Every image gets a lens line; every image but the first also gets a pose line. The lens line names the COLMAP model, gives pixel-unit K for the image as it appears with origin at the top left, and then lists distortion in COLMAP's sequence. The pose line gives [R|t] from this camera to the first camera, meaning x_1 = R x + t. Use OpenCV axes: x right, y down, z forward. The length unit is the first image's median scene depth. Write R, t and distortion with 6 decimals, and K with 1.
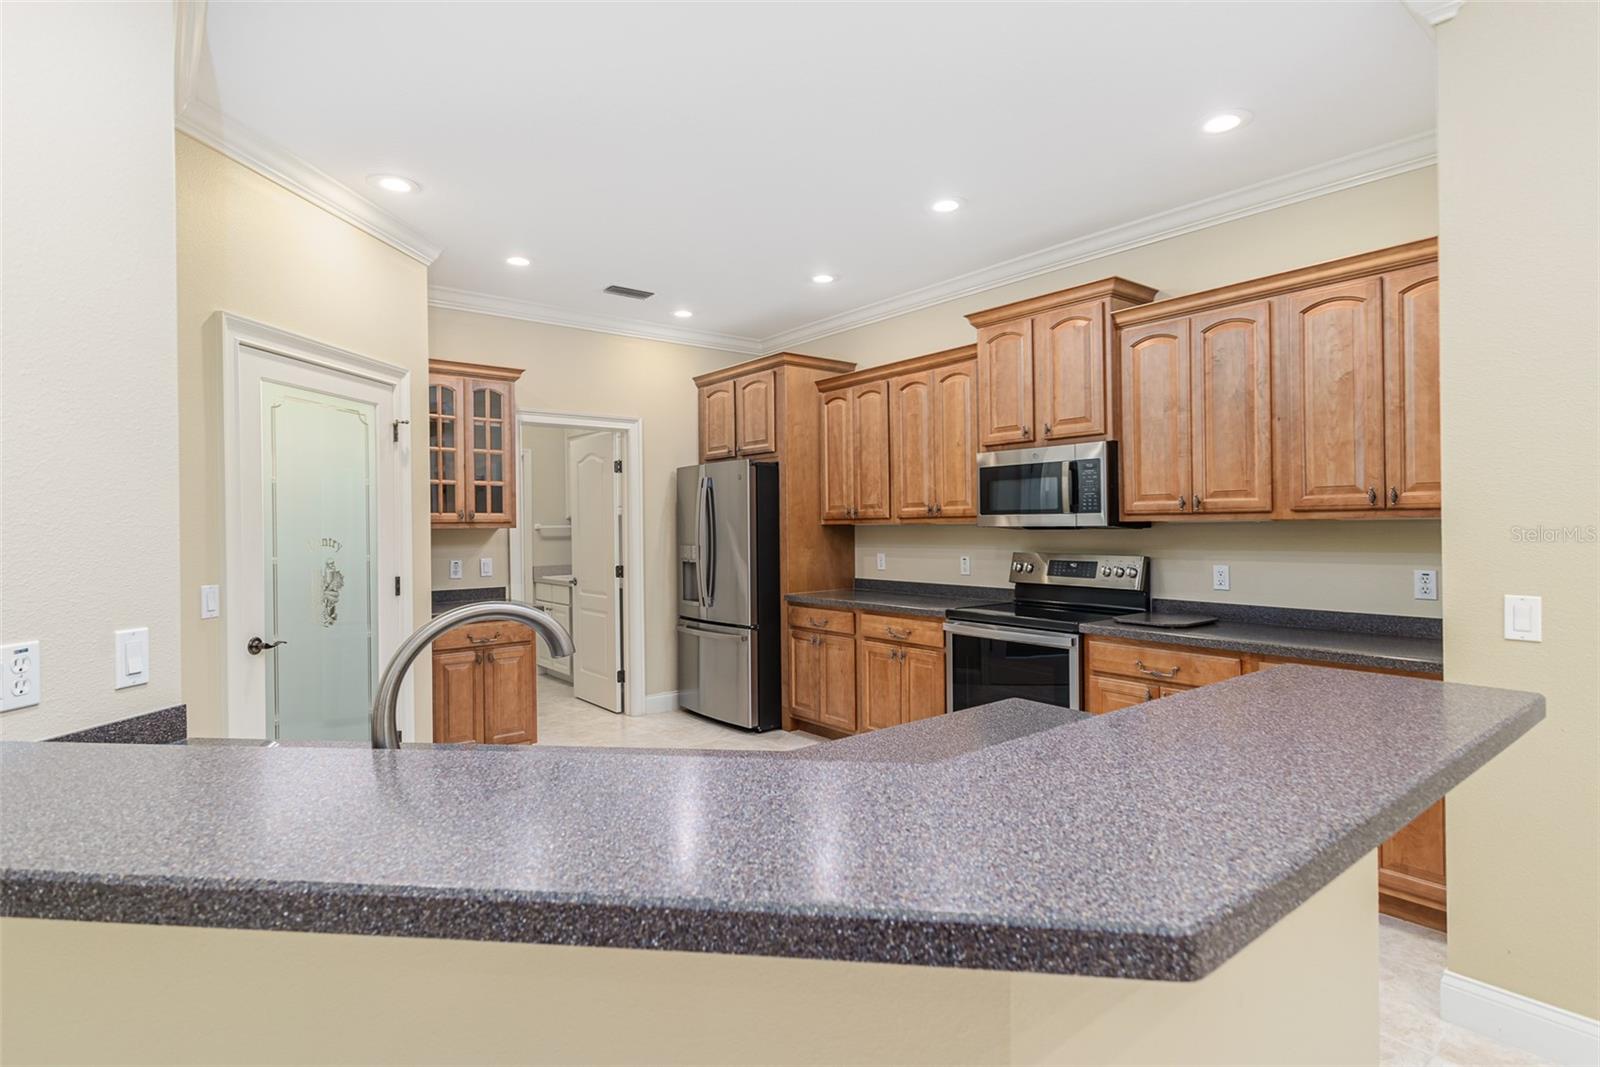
lens RADIAL K [[798.7, 0, 793.3], [0, 798.7, 548.2], [0, 0, 1]] dist [0.009575, -0.003137]
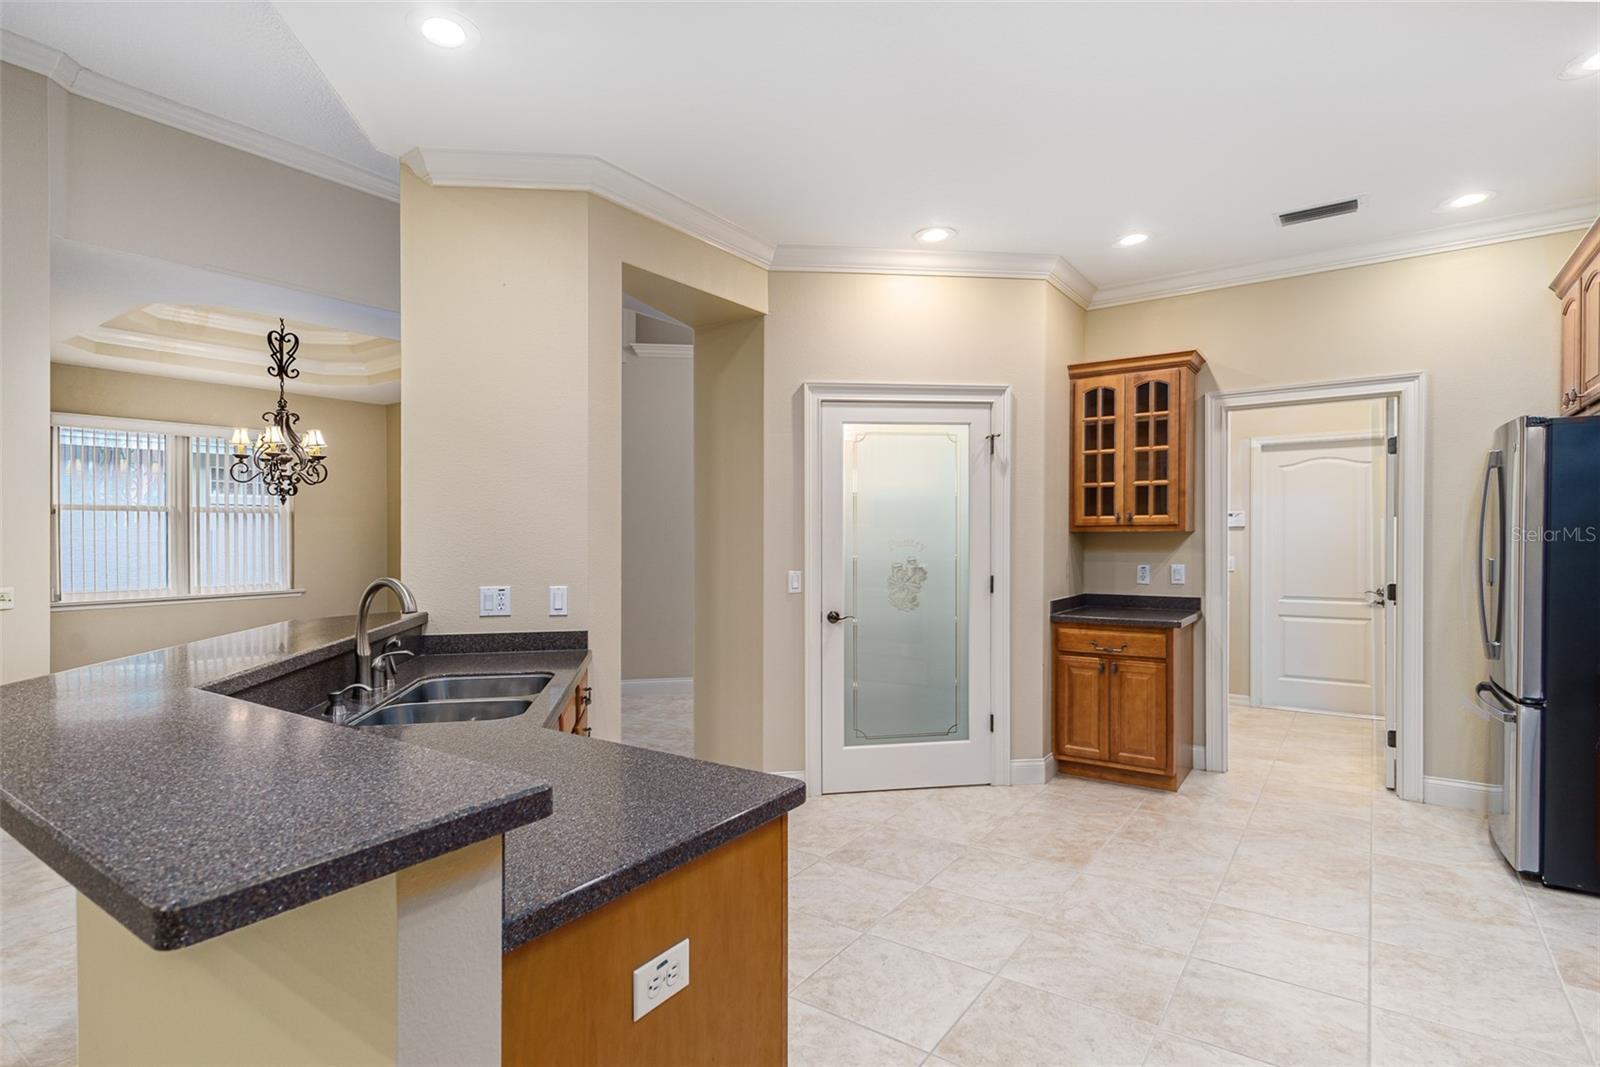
lens RADIAL K [[798.7, 0, 780.3], [0, 798.7, 557.9], [0, 0, 1]] dist [0.009575, -0.003137]
pose [[0.267567, 0.036581, -0.962845, 0.413432], [-0.023306, 0.999232, 0.031486, -0.014308], [0.963257, 0.014016, 0.268215, 0.353722]]
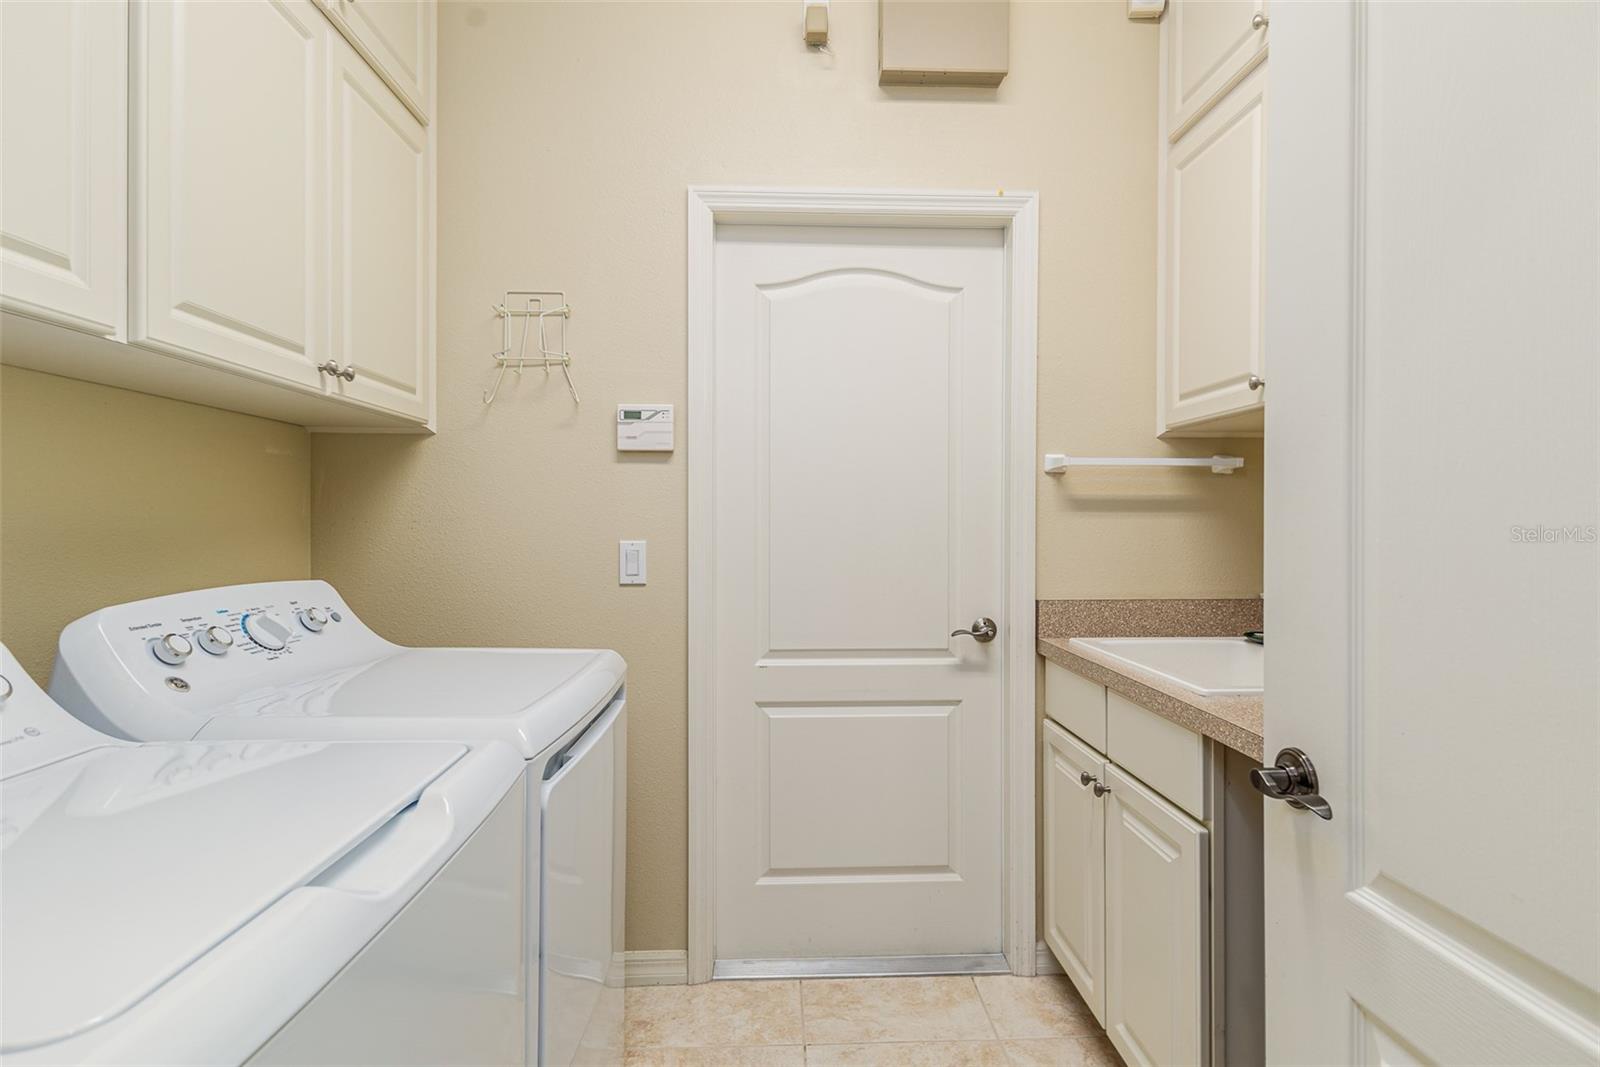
lens RADIAL K [[798.7, 0, 793.2], [0, 798.7, 508.2], [0, 0, 1]] dist [0.009575, -0.003137]
pose [[0.803322, 0.002604, -0.595540, -0.363648], [-0.028696, 0.998998, -0.034341, 0.003386], [0.594854, 0.044676, 0.802591, 1.157463]]
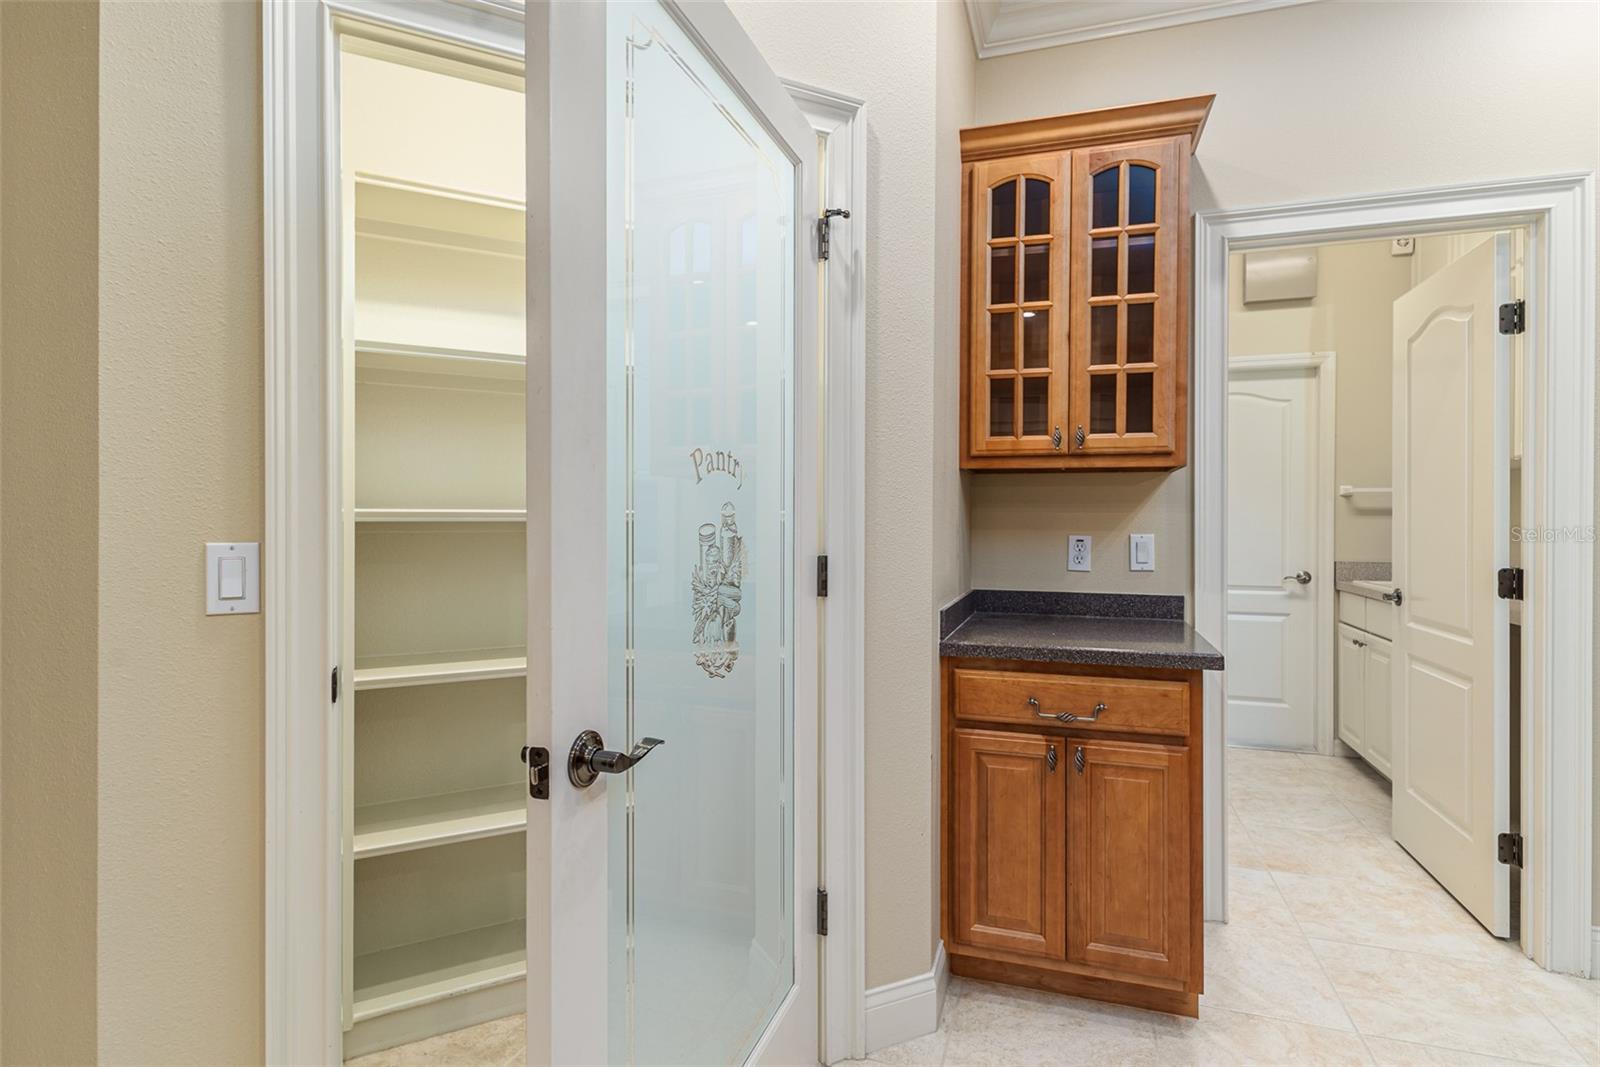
lens RADIAL K [[798.7, 0, 810.3], [0, 798.7, 520.4], [0, 0, 1]] dist [0.009575, -0.003137]
pose [[0.551502, 0.012142, -0.834085, -0.098754], [-0.032169, 0.999460, -0.006721, 0.015625], [0.833553, 0.030539, 0.551595, 0.622999]]
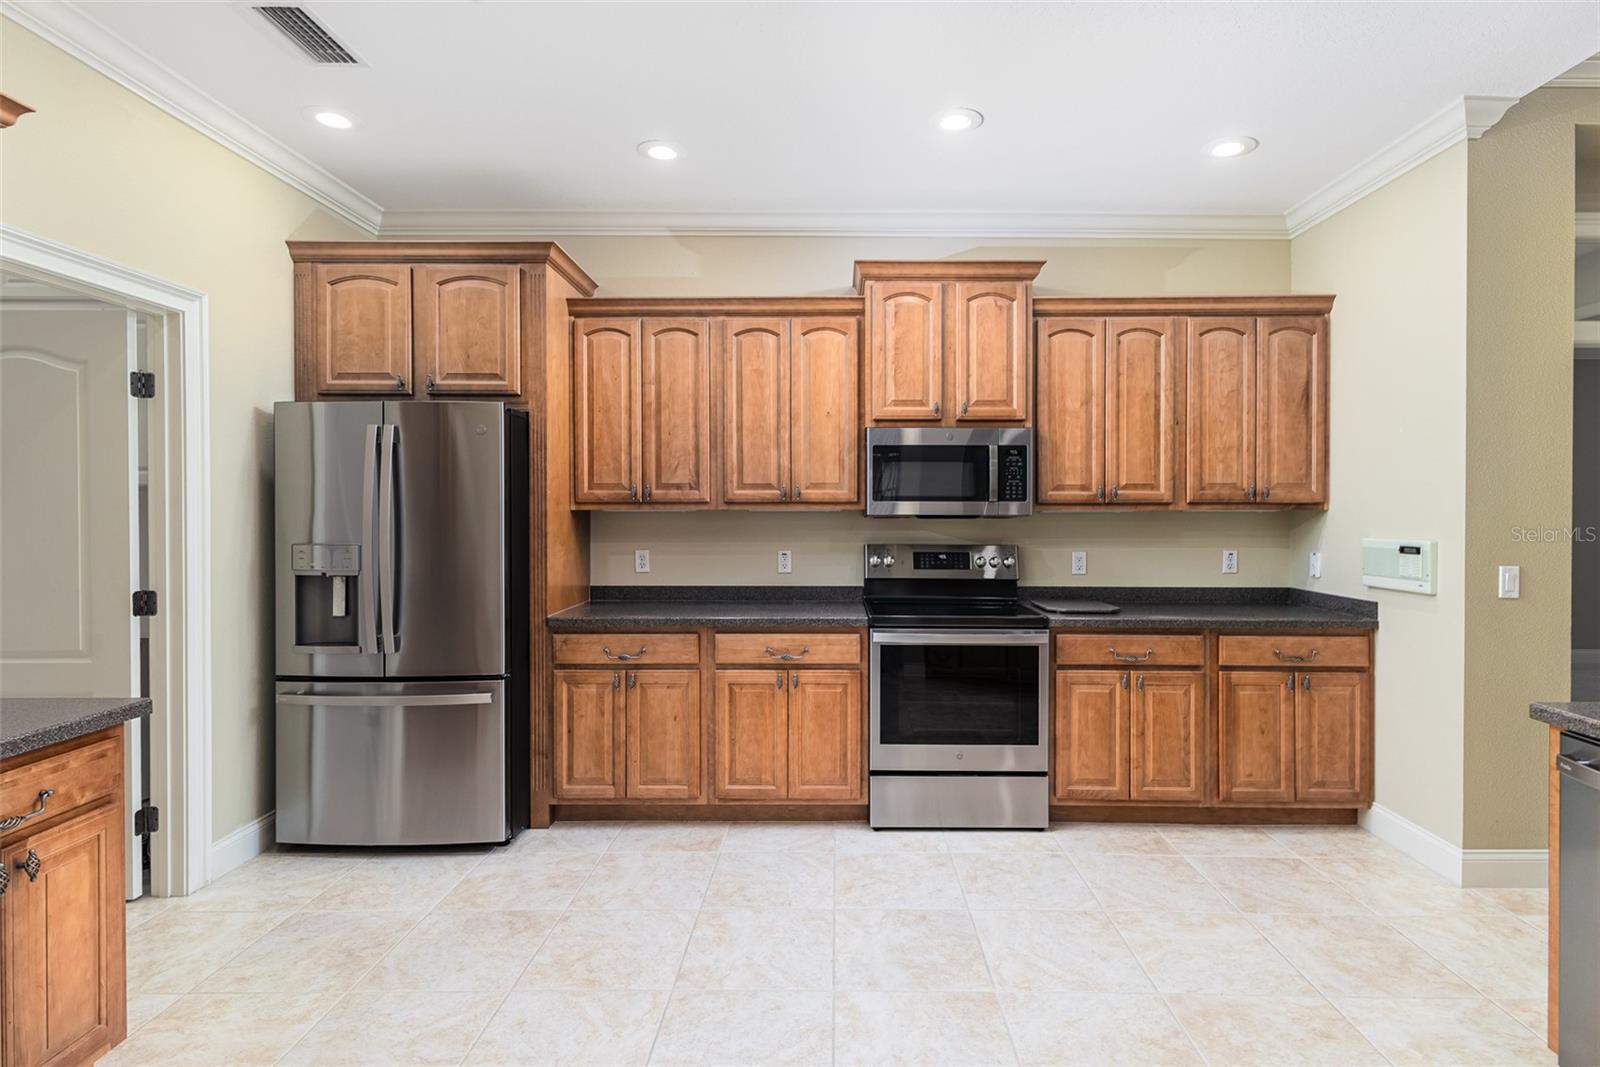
lens RADIAL K [[798.7, 0, 834.0], [0, 798.7, 530.8], [0, 0, 1]] dist [0.009575, -0.003137]
pose [[0.625706, -0.008489, 0.780013, -0.422977], [0.015544, 0.999878, -0.001586, -0.008924], [-0.779904, 0.013117, 0.625762, 0.471424]]
